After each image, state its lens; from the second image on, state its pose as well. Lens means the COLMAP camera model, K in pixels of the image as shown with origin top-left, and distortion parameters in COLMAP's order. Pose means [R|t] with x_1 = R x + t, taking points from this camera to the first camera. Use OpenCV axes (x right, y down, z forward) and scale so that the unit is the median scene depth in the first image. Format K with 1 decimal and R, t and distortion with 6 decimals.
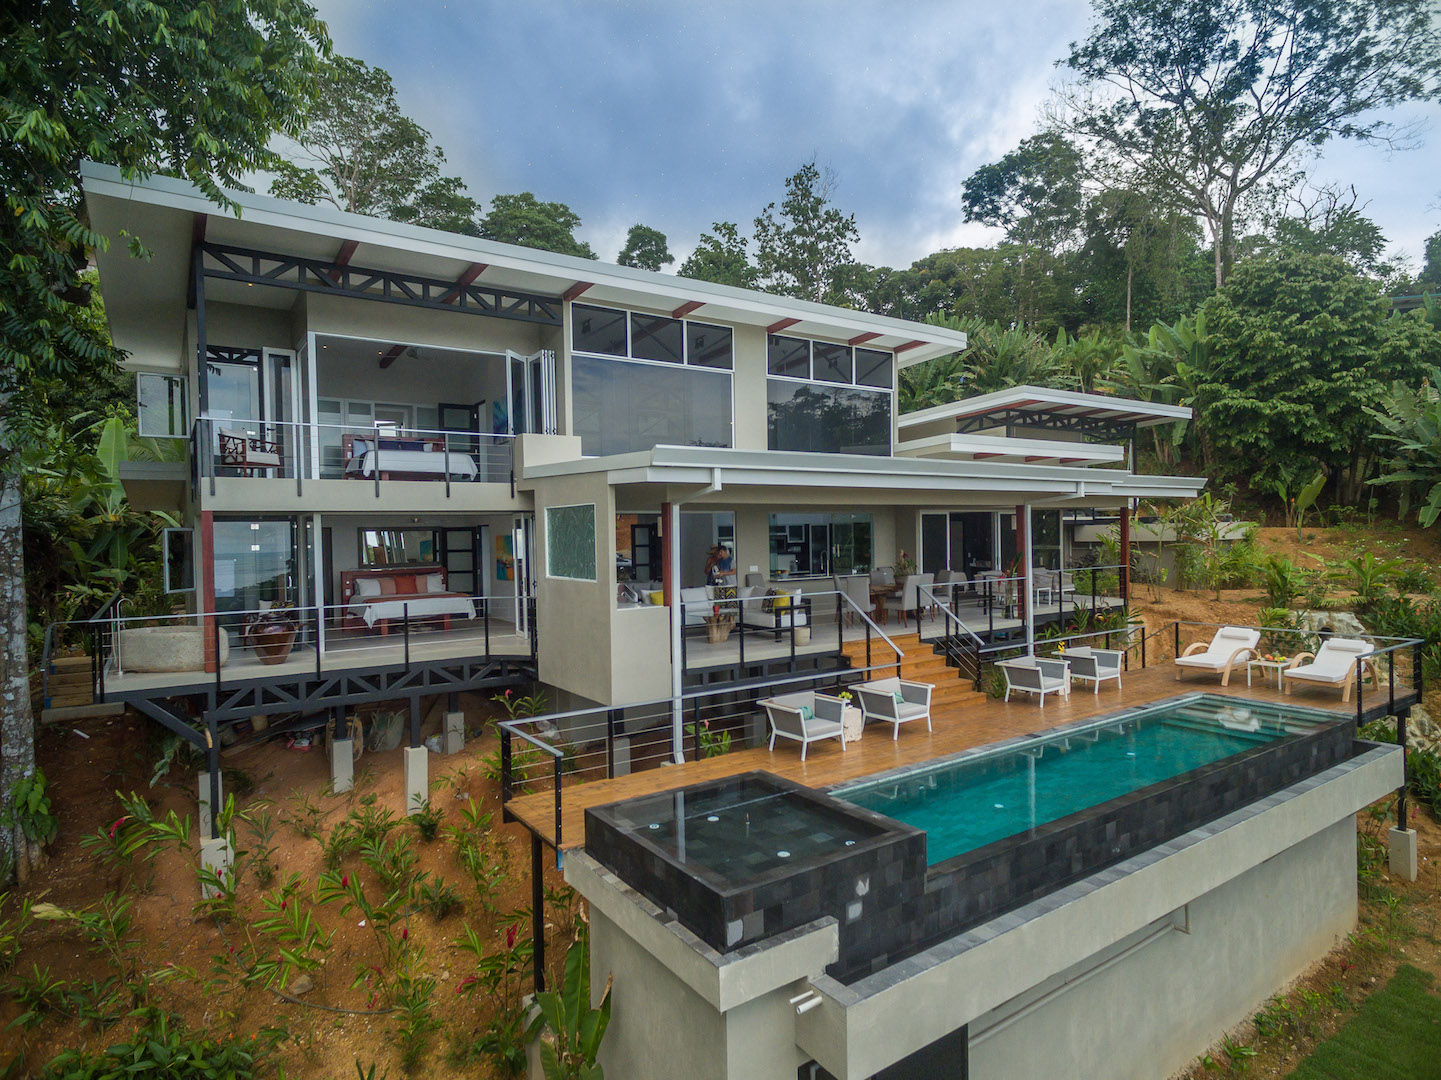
lens RADIAL K [[818.0, 0, 720.2], [0, 818.0, 538.1], [0, 0, 1]] dist [0.005211, 0.000882]
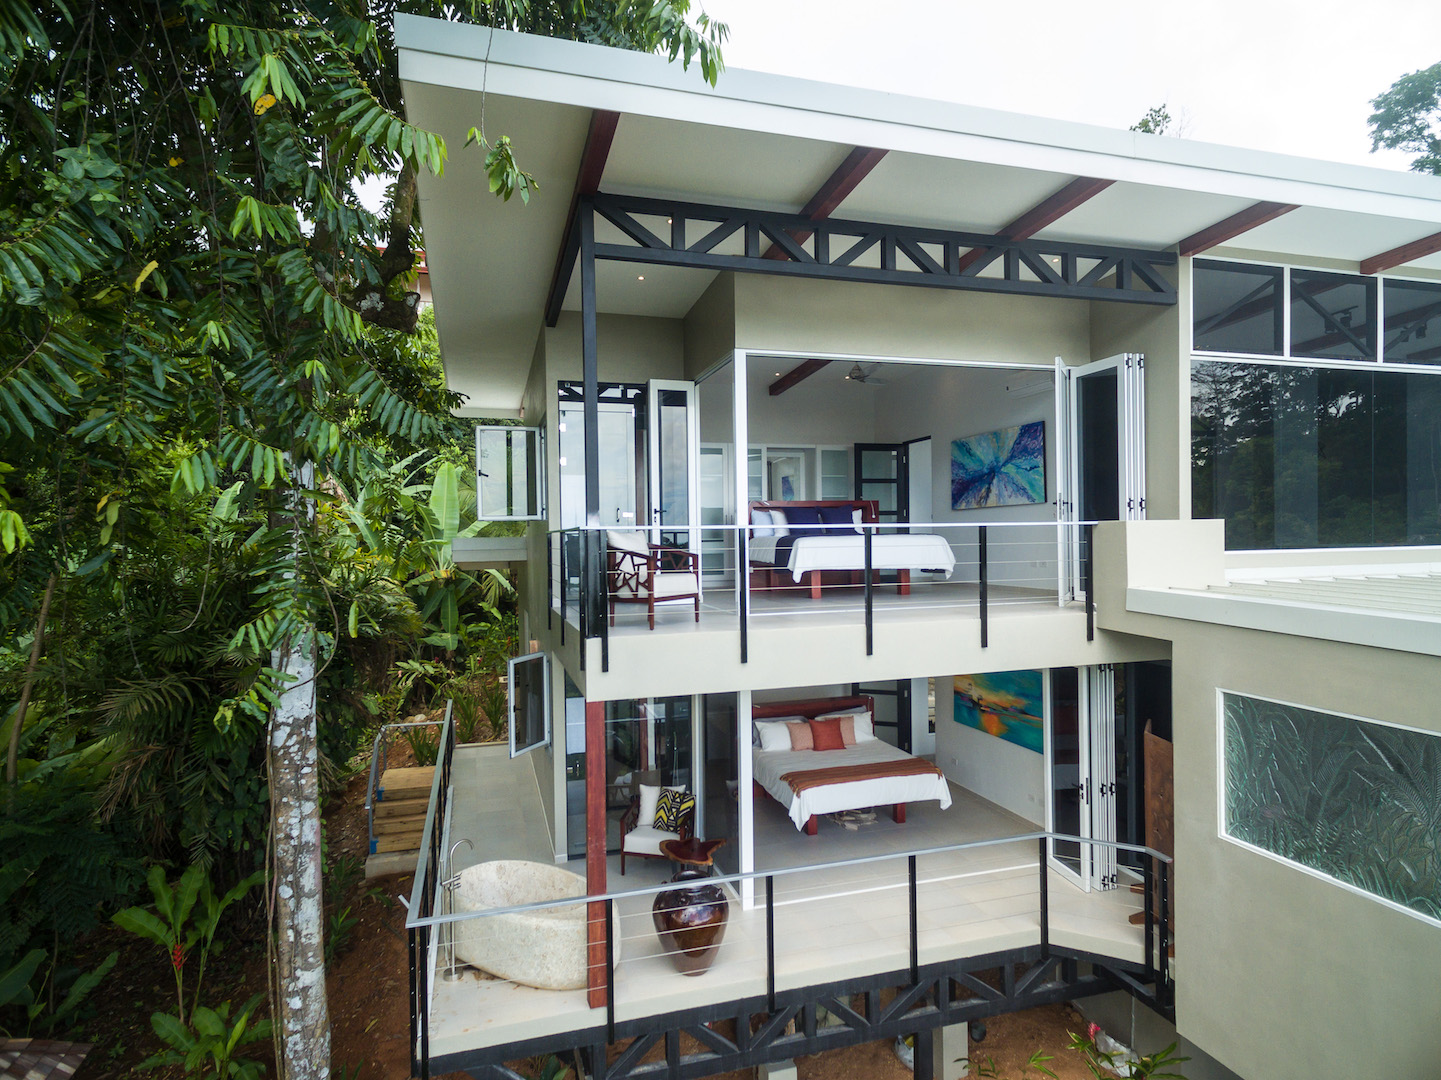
lens RADIAL K [[818.0, 0, 706.5], [0, 818.0, 533.2], [0, 0, 1]] dist [0.005211, 0.000882]
pose [[0.947246, 0.004020, -0.320483, -0.324432], [-0.006148, 0.999965, -0.005629, -0.115353], [0.320449, 0.007302, 0.947238, 0.434956]]
